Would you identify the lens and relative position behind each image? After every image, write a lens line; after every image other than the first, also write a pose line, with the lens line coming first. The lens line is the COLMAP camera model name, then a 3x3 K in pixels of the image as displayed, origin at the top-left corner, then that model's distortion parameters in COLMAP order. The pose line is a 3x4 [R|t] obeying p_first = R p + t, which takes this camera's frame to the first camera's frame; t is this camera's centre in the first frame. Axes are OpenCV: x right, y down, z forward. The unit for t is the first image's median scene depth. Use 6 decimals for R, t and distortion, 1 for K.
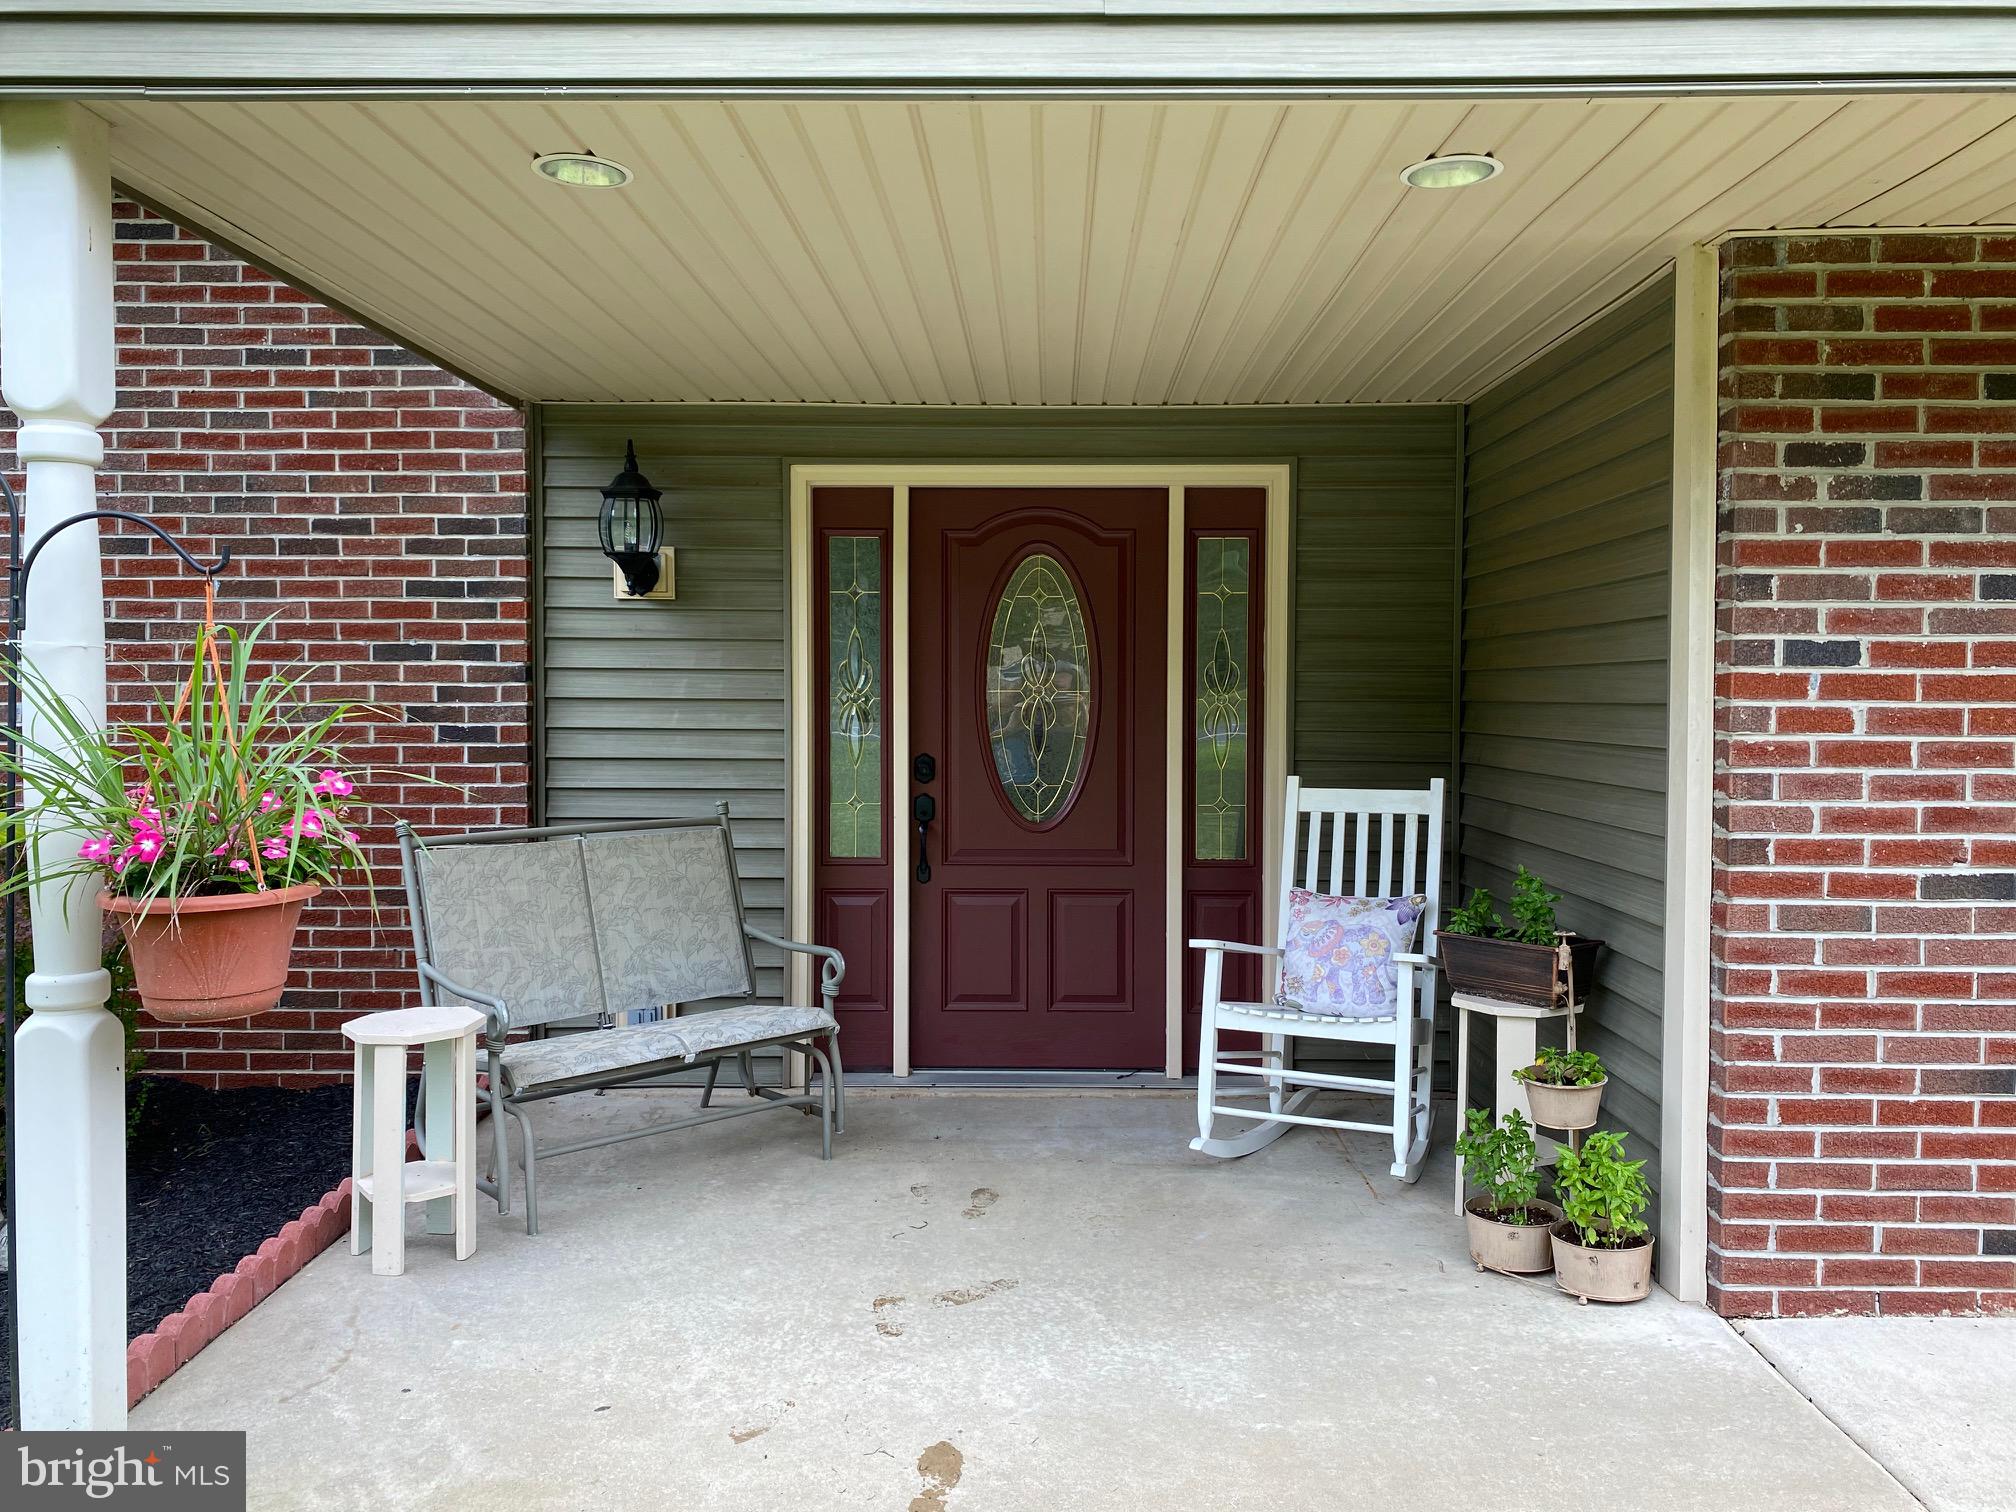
lens RADIAL K [[1510.2, 0, 1011.6], [0, 1510.2, 755.5], [0, 0, 1]] dist [0.075695, -0.060991]
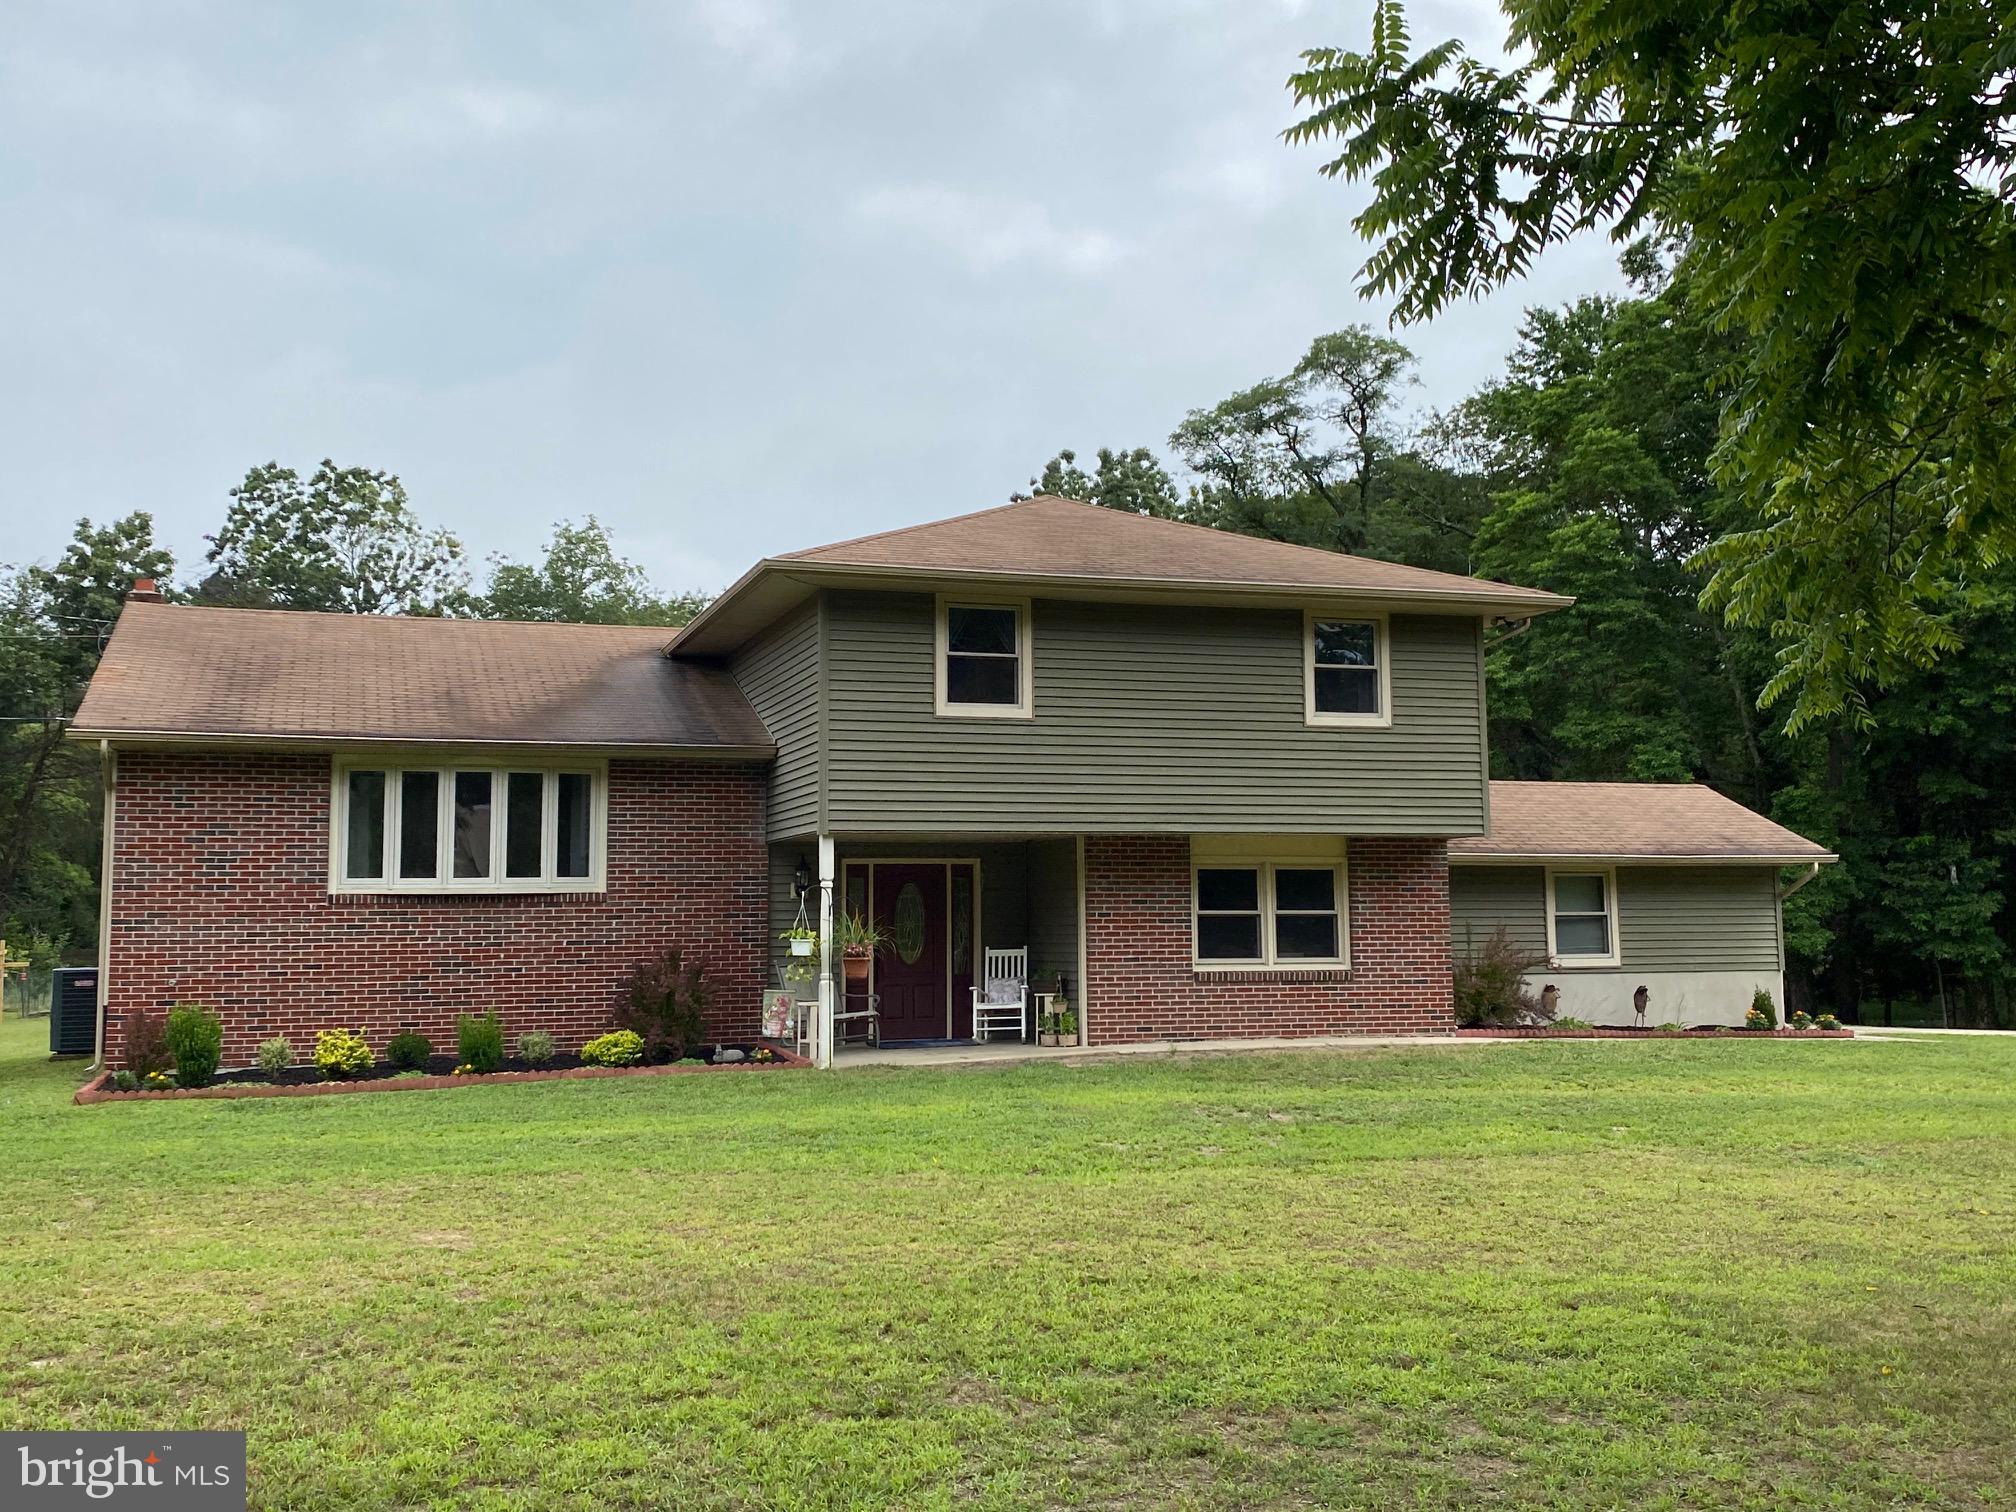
lens RADIAL K [[1947.0, 0, 1008.2], [0, 1947.0, 754.6], [0, 0, 1]] dist [0.001107, 0.000000]
pose [[0.944296, 0.012764, 0.328850, -1.409142], [0.028505, 0.992320, -0.120366, 0.129613], [-0.327861, 0.123035, 0.936680, -3.716629]]
